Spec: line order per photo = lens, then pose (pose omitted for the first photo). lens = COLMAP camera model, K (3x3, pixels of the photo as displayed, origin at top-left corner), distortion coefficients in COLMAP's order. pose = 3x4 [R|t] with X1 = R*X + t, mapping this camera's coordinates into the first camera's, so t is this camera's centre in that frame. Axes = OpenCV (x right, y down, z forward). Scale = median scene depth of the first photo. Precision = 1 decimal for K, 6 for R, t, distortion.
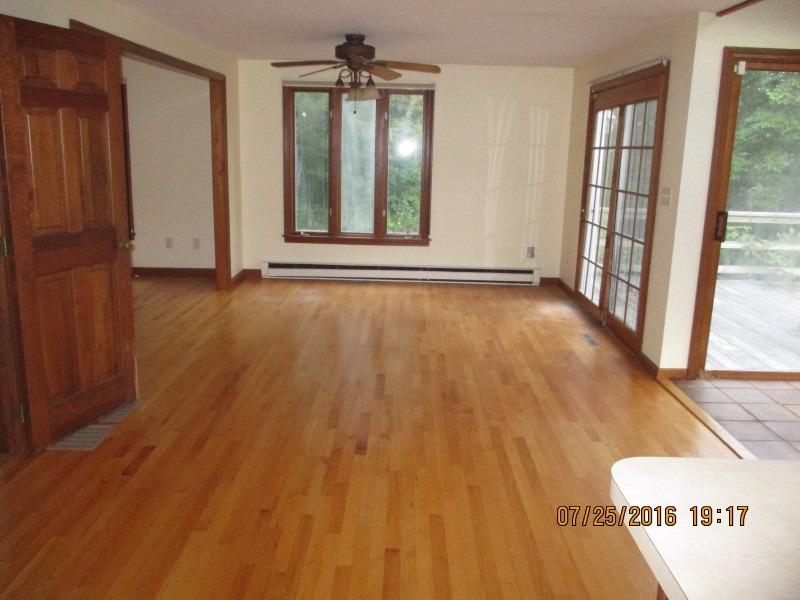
lens RADIAL K [[673.2, 0, 400.3], [0, 673.2, 297.9], [0, 0, 1]] dist [-0.039997, -0.010072]
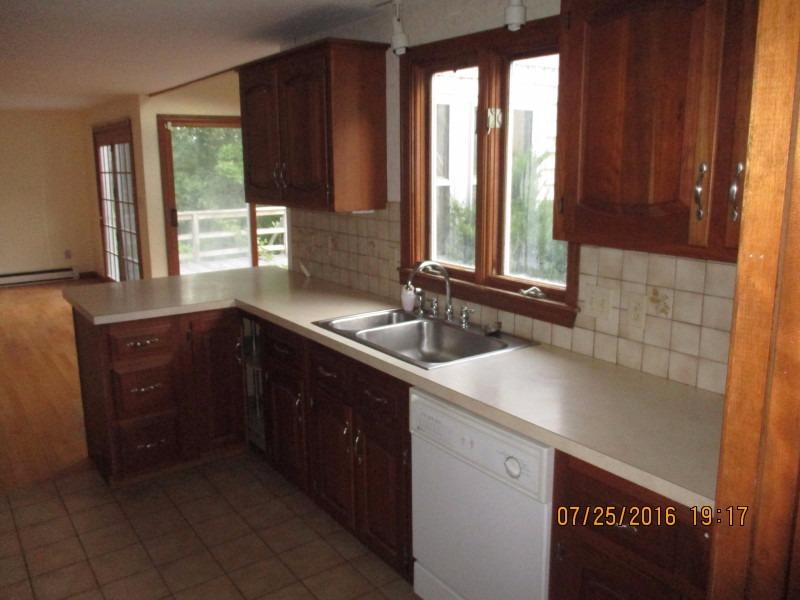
lens RADIAL K [[673.2, 0, 403.6], [0, 673.2, 292.7], [0, 0, 1]] dist [-0.039997, -0.010072]
pose [[0.805591, -0.144726, 0.574524, -0.041817], [0.157680, 0.987106, 0.027561, 0.097791], [-0.571105, 0.068388, 0.818023, -0.557372]]
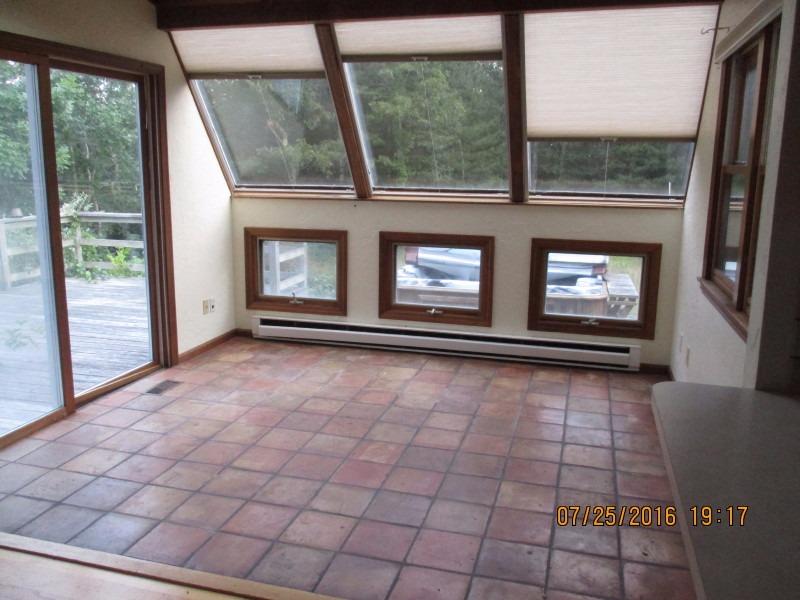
lens RADIAL K [[673.2, 0, 400.2], [0, 673.2, 299.9], [0, 0, 1]] dist [-0.039997, -0.010072]
pose [[0.259609, -0.214493, 0.941592, -0.021341], [0.215644, 0.963278, 0.159978, -0.056653], [-0.941329, 0.161517, 0.296330, 0.256368]]
